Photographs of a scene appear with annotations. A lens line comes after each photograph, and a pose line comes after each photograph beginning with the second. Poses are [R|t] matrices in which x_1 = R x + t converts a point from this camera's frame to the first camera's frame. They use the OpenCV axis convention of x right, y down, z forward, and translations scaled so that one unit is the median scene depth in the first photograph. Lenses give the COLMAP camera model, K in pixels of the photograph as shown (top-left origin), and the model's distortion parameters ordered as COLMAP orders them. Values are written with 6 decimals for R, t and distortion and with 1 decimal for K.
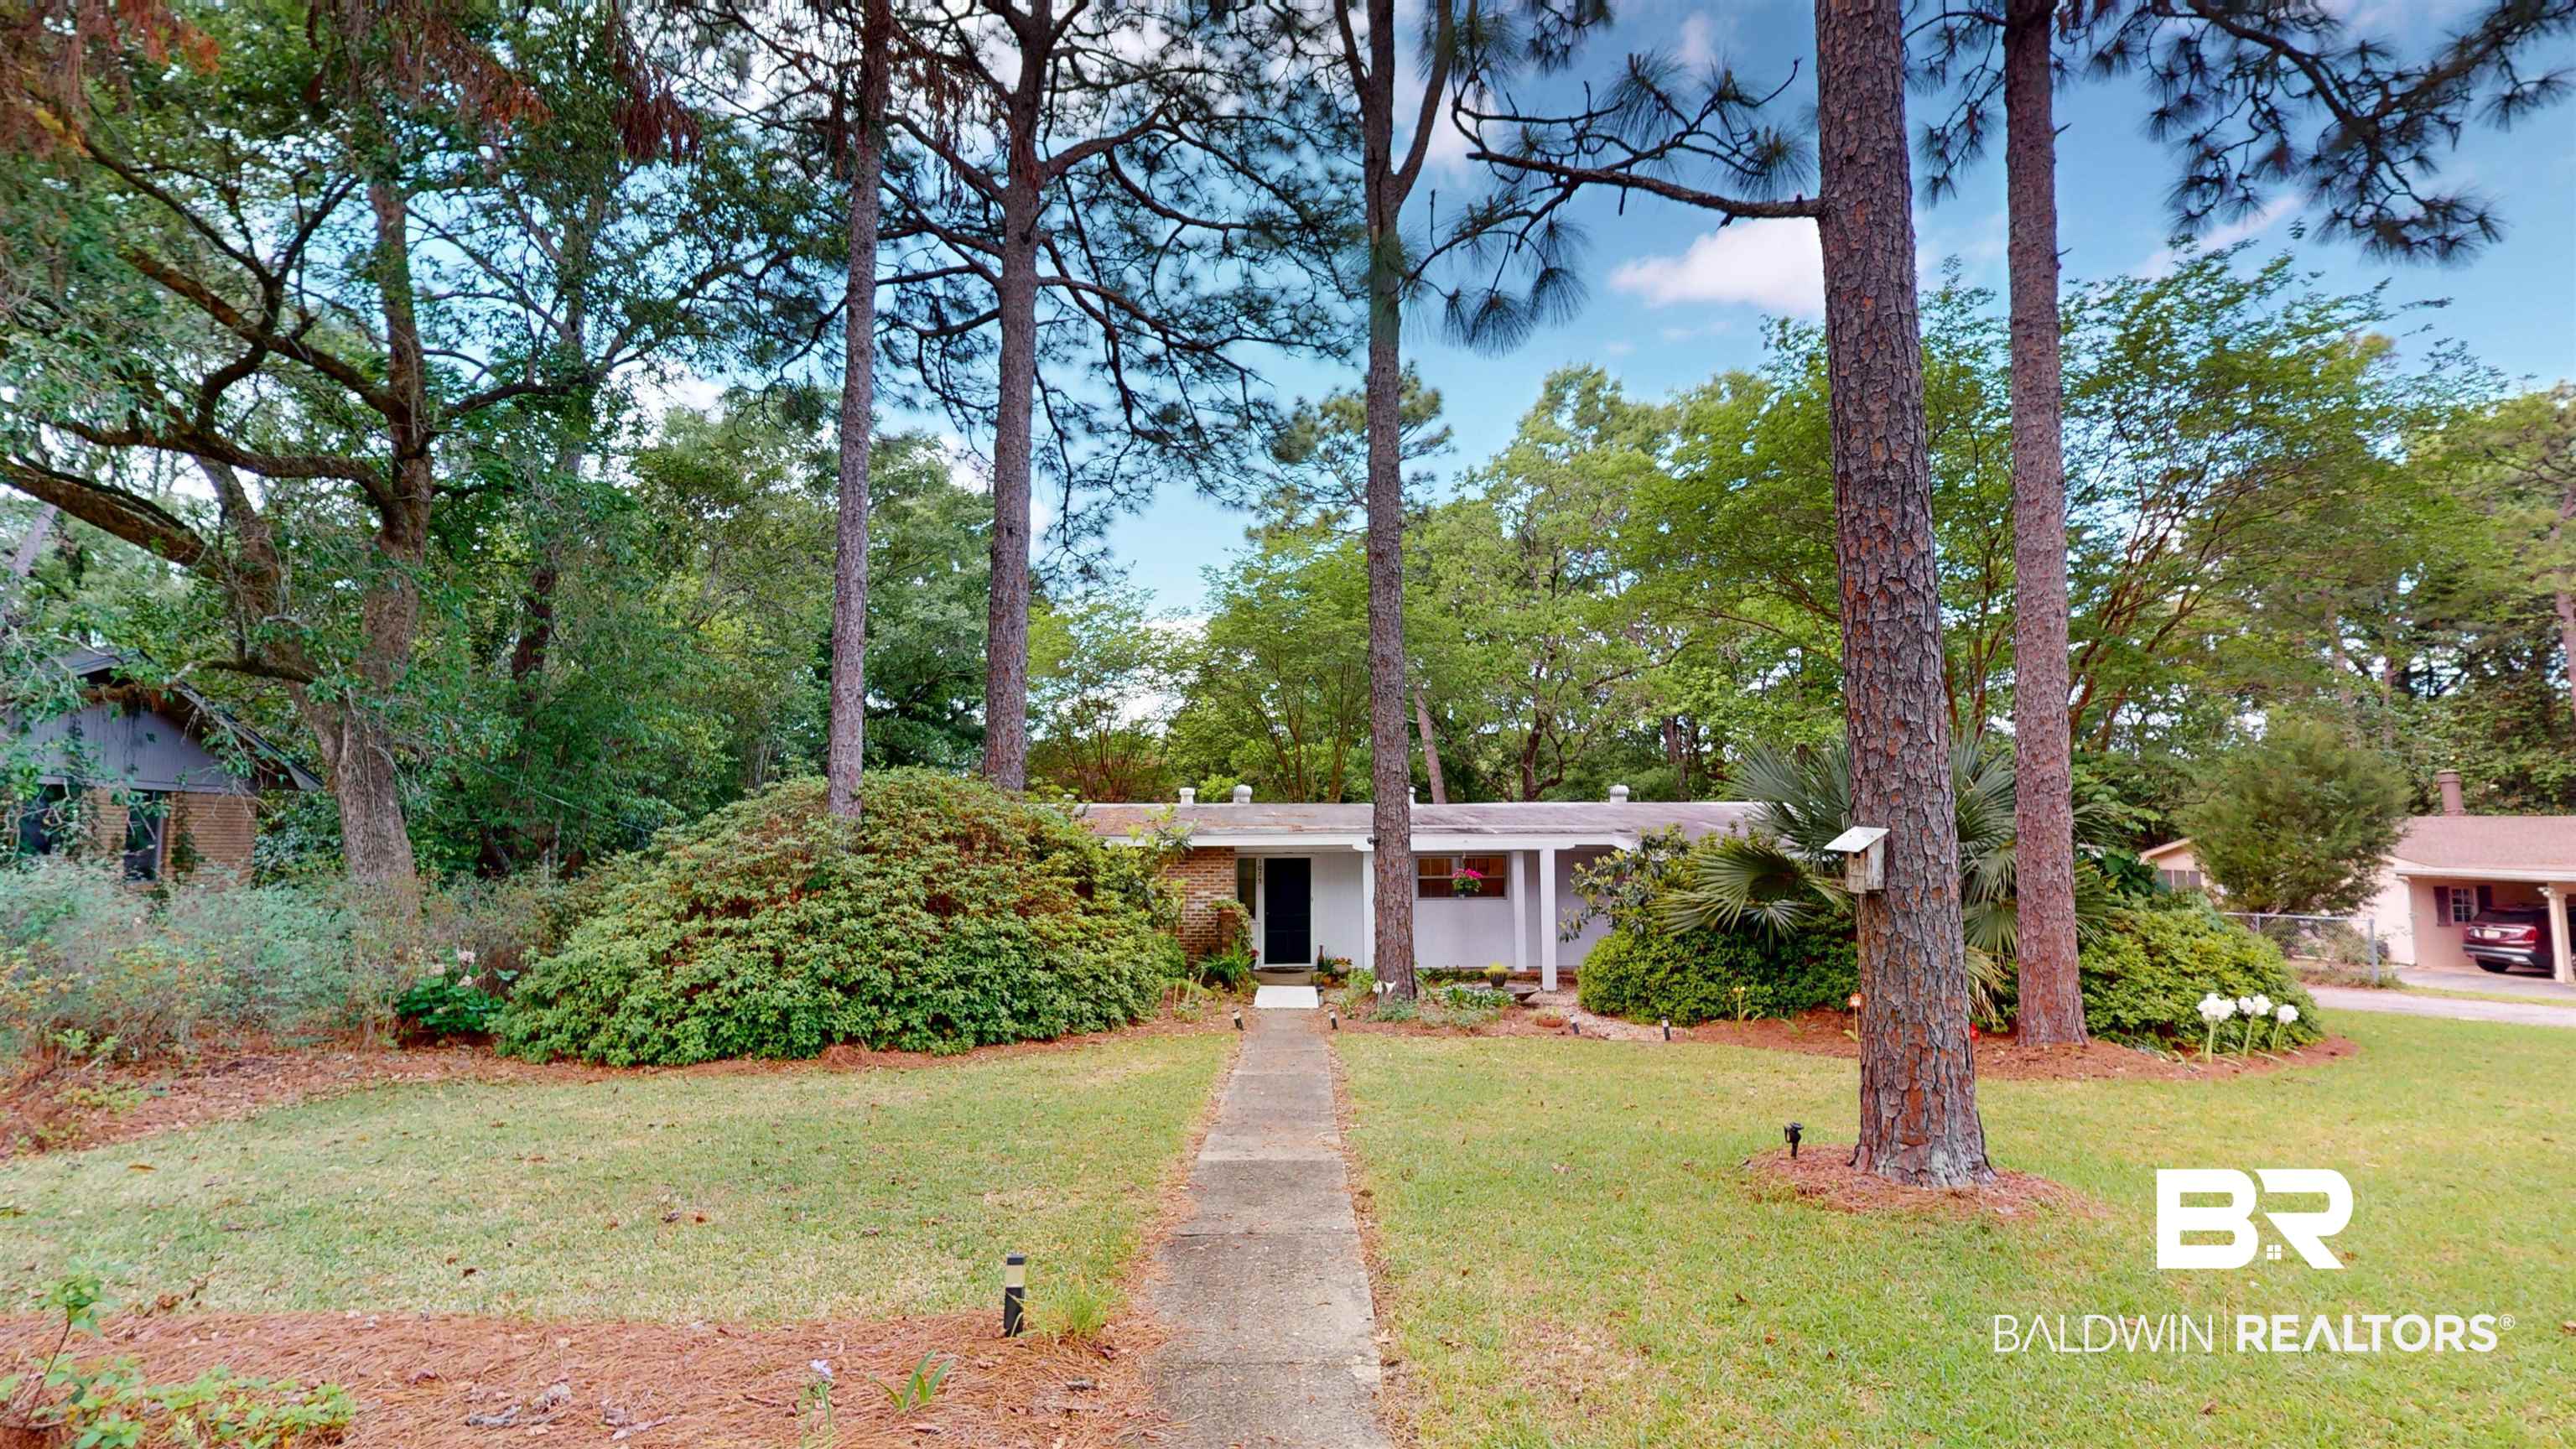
lens RADIAL K [[958.2, 0, 1289.4], [0, 958.2, 727.8], [0, 0, 1]] dist [0.008103, -0.000254]
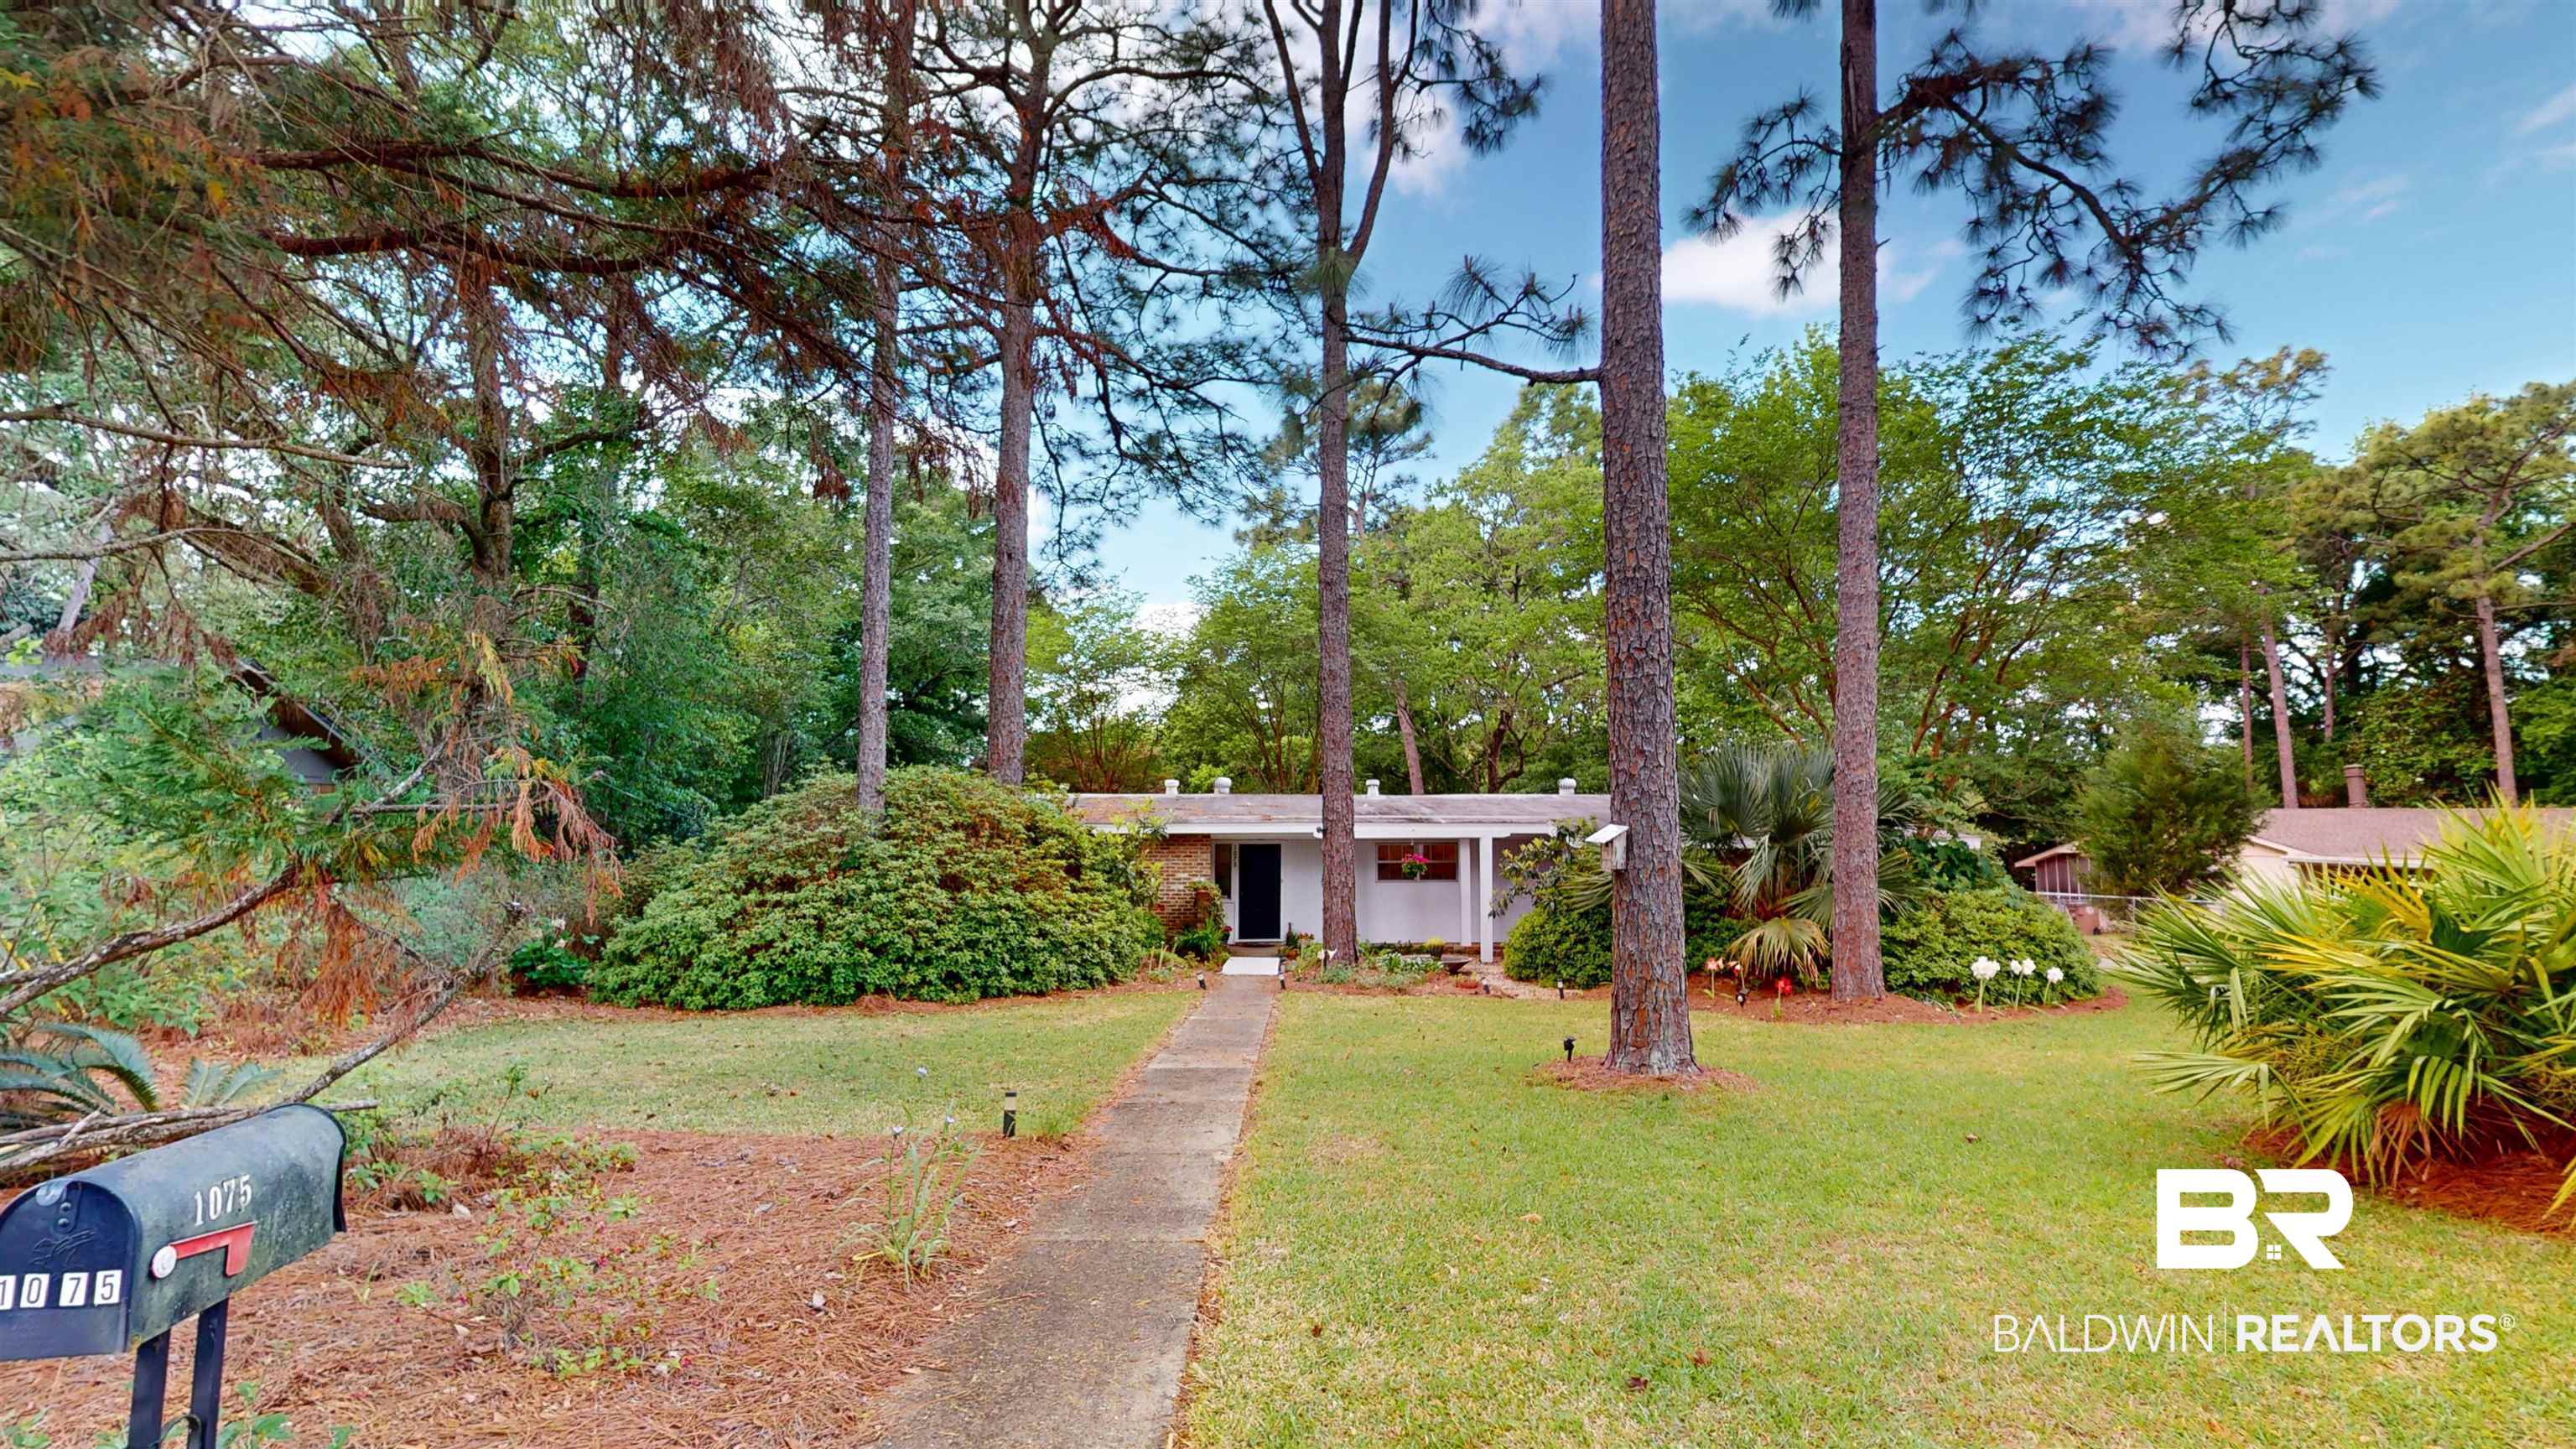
lens RADIAL K [[958.2, 0, 1289.0], [0, 958.2, 722.1], [0, 0, 1]] dist [0.008103, -0.000254]
pose [[0.999993, 0.003460, -0.001045, 0.053933], [-0.003450, 0.999948, 0.009619, -0.026413], [0.001078, -0.009616, 0.999953, -0.179694]]
